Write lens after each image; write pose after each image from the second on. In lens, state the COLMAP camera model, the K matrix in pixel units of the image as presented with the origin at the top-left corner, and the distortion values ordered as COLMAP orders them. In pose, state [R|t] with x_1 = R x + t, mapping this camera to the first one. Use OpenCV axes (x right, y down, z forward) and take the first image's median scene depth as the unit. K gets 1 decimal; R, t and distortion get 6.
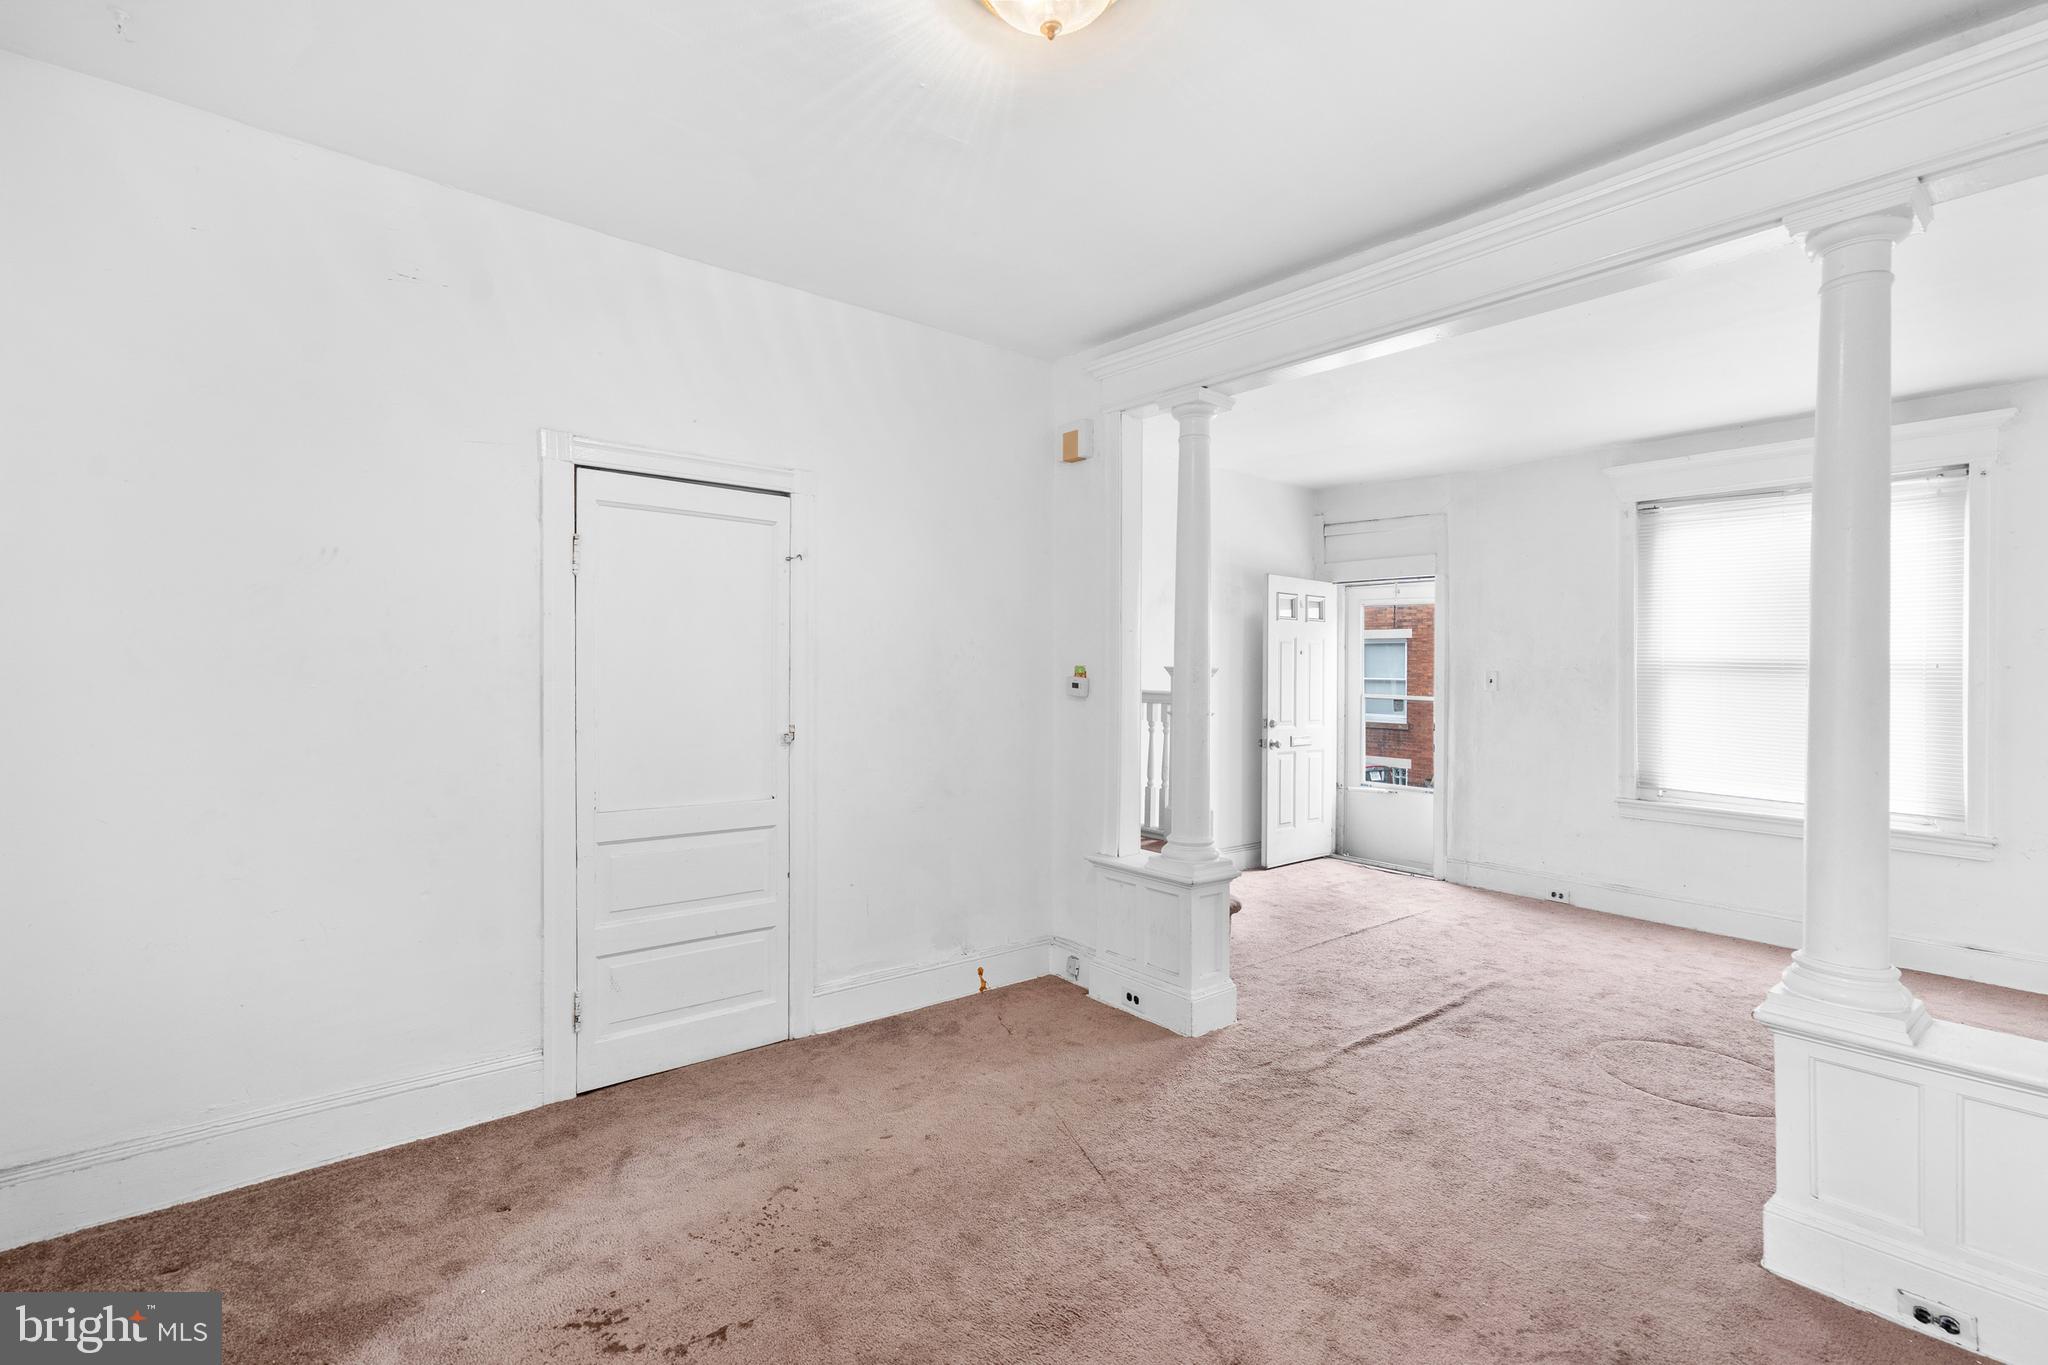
lens RADIAL K [[925.2, 0, 990.9], [0, 925.2, 678.3], [0, 0, 1]] dist [-0.000381, -0.000381]
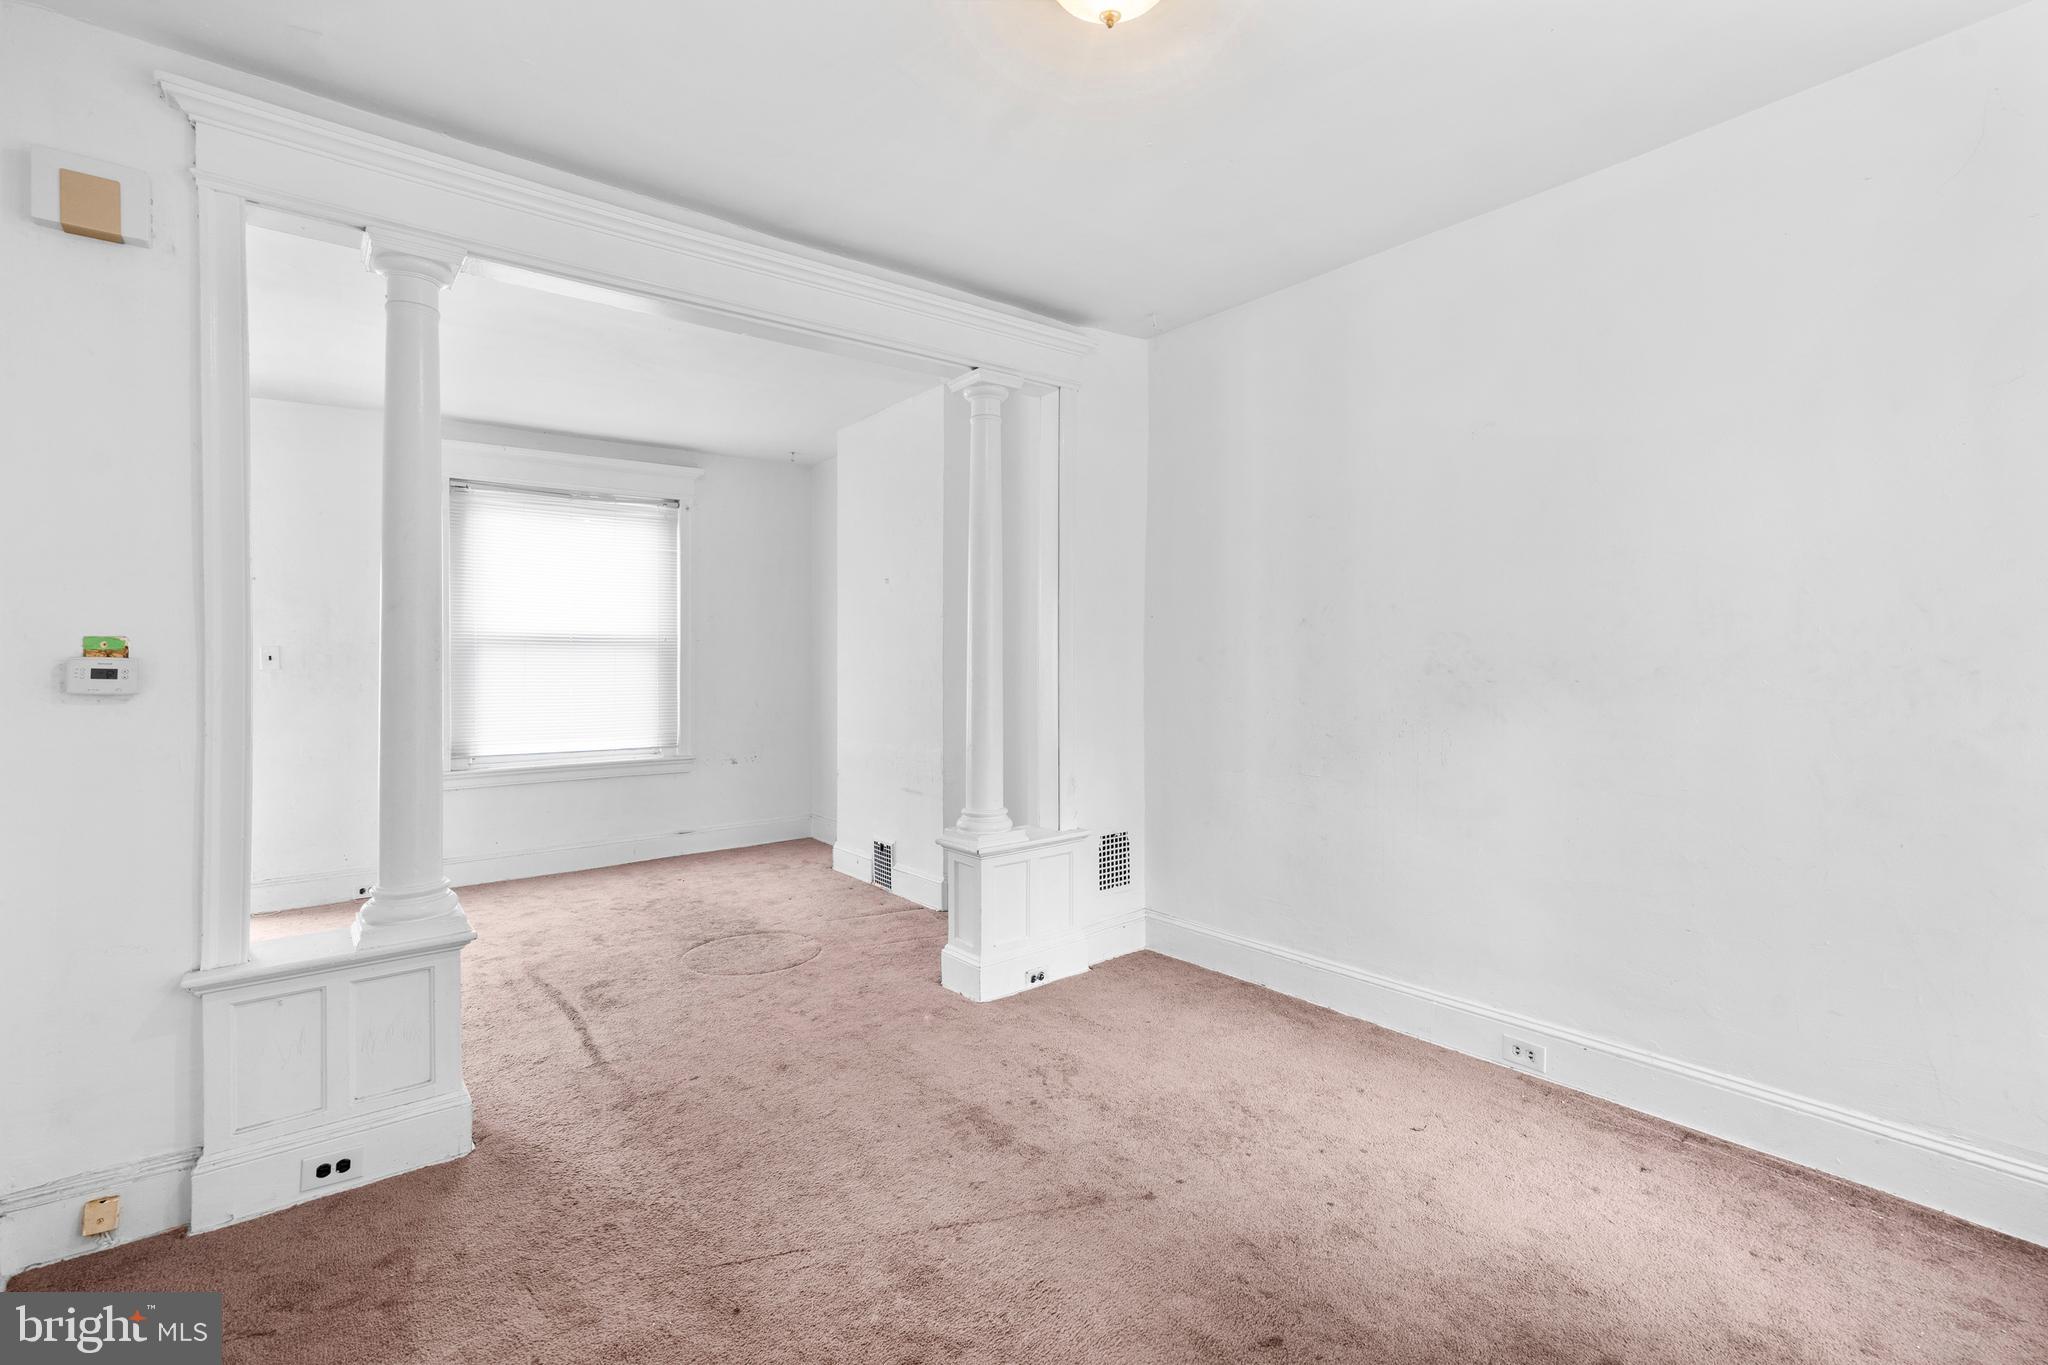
lens RADIAL K [[944.5, 0, 1024.9], [0, 944.5, 648.8], [0, 0, 1]] dist [-0.030488, 0.011150]
pose [[-0.015310, -0.007857, 0.999852, -0.473264], [0.015222, 0.999851, 0.008090, -0.002563], [-0.999767, 0.015344, -0.015188, 0.533111]]
